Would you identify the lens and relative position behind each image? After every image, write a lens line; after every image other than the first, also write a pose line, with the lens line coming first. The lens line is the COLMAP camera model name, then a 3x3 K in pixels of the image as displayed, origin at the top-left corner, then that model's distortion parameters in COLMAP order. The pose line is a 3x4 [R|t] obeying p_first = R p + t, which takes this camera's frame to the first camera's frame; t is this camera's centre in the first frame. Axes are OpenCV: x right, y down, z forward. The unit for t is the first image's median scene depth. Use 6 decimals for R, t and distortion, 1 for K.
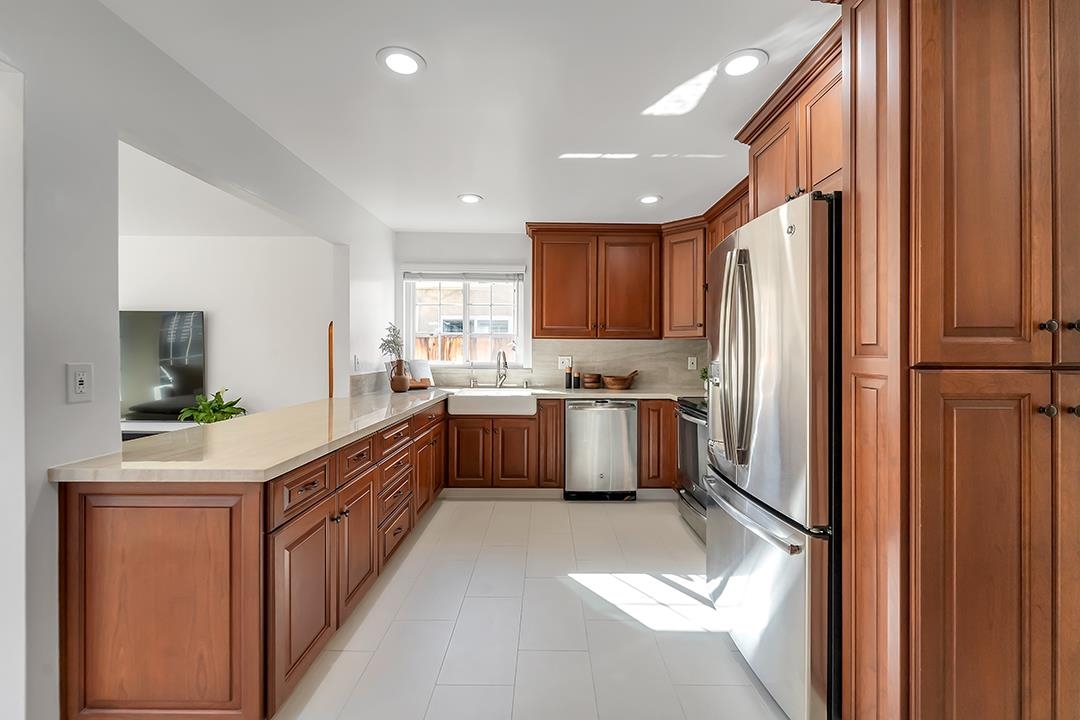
lens RADIAL K [[445.1, 0, 542.9], [0, 445.1, 354.8], [0, 0, 1]] dist [-0.000330, -0.000533]
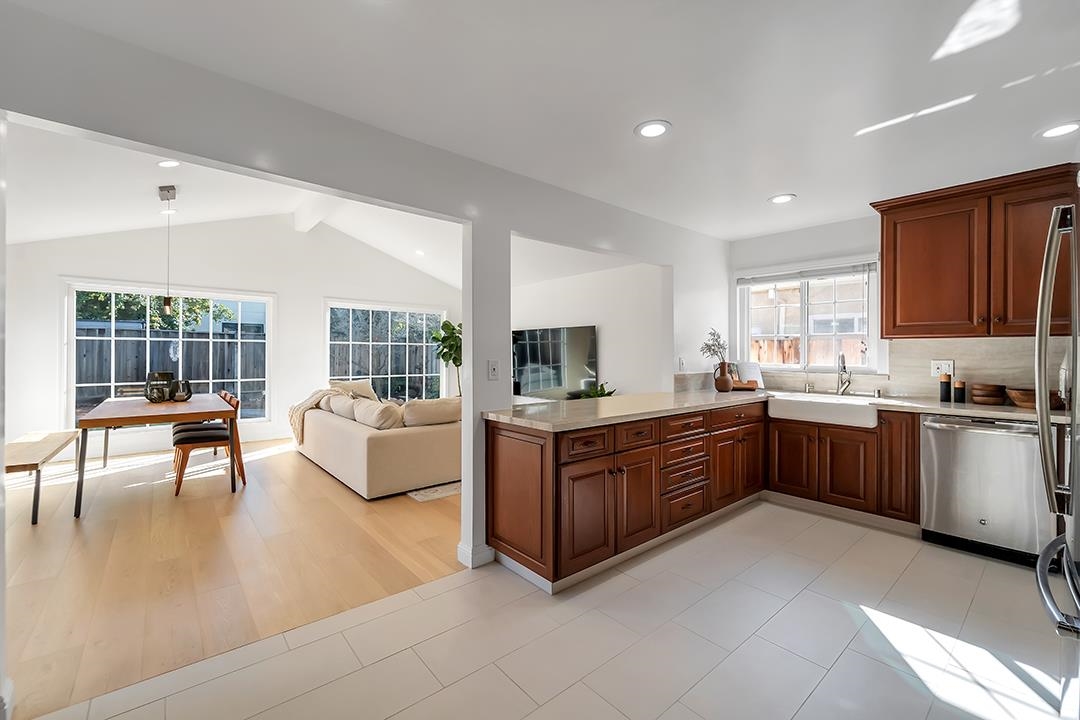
lens RADIAL K [[445.1, 0, 542.9], [0, 445.1, 354.8], [0, 0, 1]] dist [-0.000330, -0.000533]
pose [[0.653156, -0.000126, -0.757223, 0.195715], [-0.006706, 0.999960, -0.005951, 0.003443], [0.757193, 0.008965, 0.653129, -0.035362]]
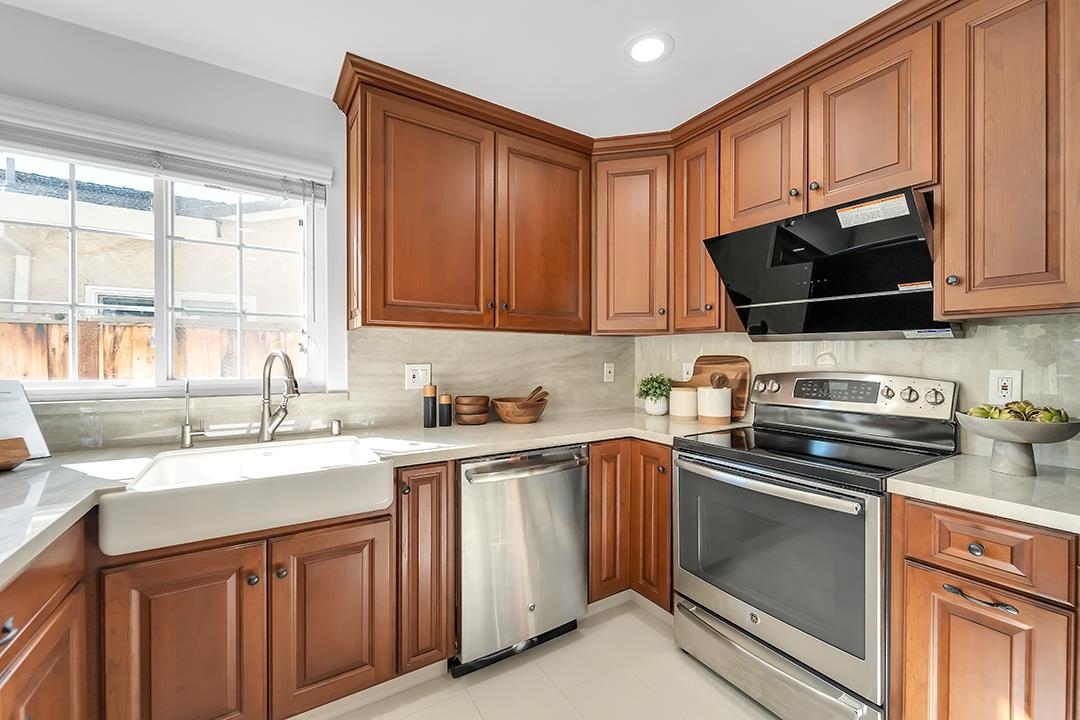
lens RADIAL K [[442.1, 0, 540.0], [0, 442.1, 360.0], [0, 0, 1]] dist [-0.000391, -0.000137]
pose [[0.849863, -0.006565, 0.526963, -0.105461], [0.005897, 0.999978, 0.002948, -0.002003], [-0.526971, 0.000602, 0.849883, 0.531748]]
